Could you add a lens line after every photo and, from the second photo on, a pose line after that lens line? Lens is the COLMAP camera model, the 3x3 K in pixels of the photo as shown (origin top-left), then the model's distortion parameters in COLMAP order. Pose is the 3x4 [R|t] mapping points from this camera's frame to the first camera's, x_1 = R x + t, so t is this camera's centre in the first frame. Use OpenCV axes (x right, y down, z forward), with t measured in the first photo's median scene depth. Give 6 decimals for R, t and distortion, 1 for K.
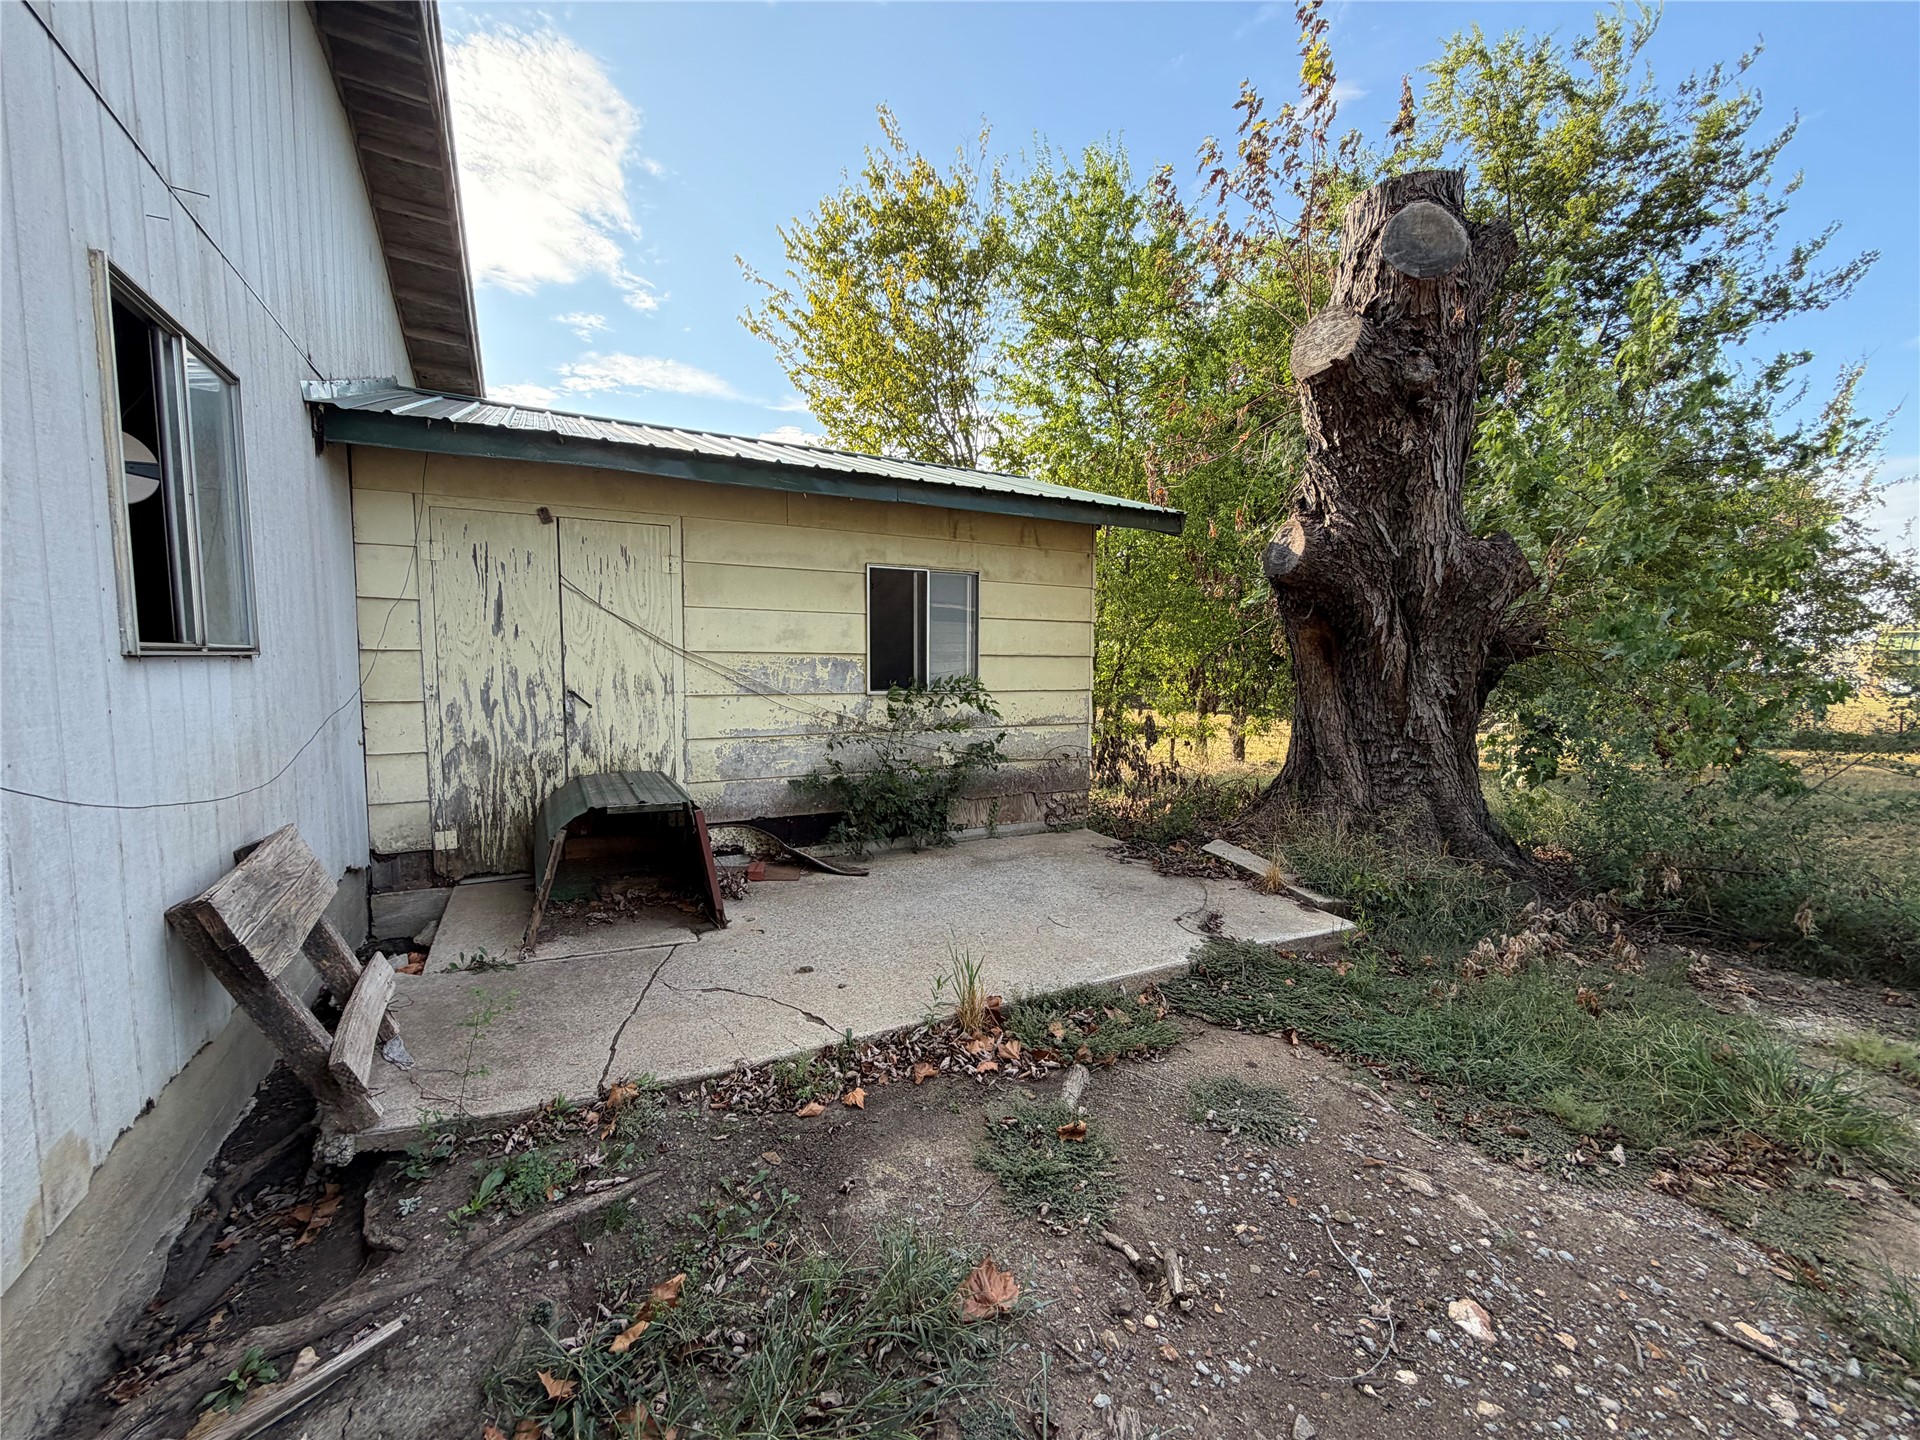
lens RADIAL K [[768.7, 0, 963.0], [0, 768.7, 723.6], [0, 0, 1]] dist [0.001717, -0.000159]
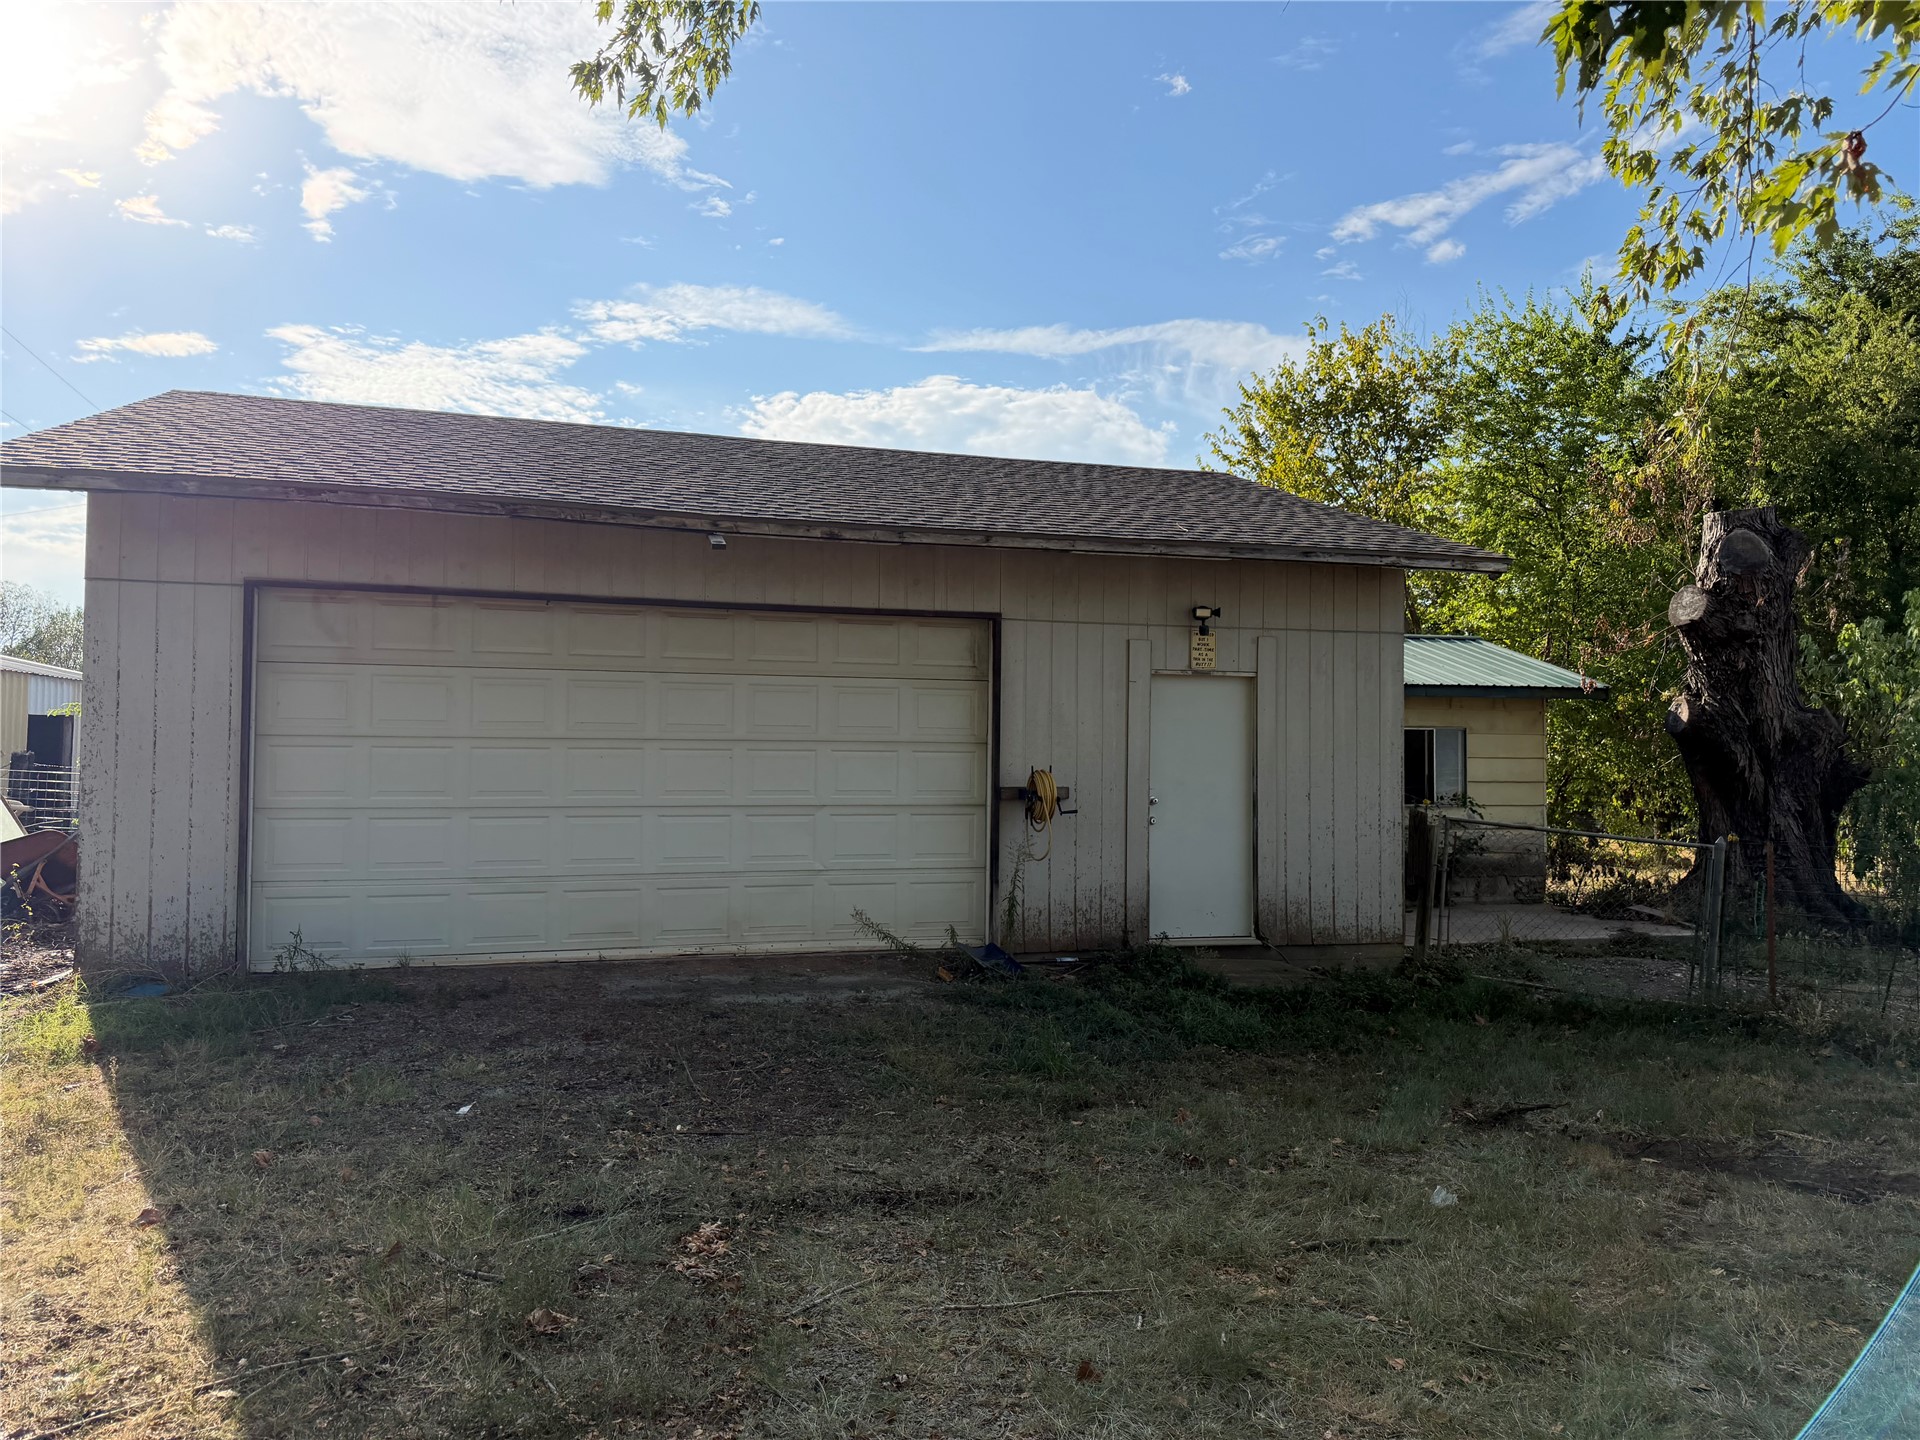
lens RADIAL K [[1379.8, 0, 970.8], [0, 1379.8, 683.3], [0, 0, 1]] dist [0.065346, -0.080026]
pose [[0.981235, -0.007401, -0.192675, -0.426901], [-0.016704, 0.992244, -0.123181, 0.078301], [0.192092, 0.124088, 0.973500, -1.966612]]
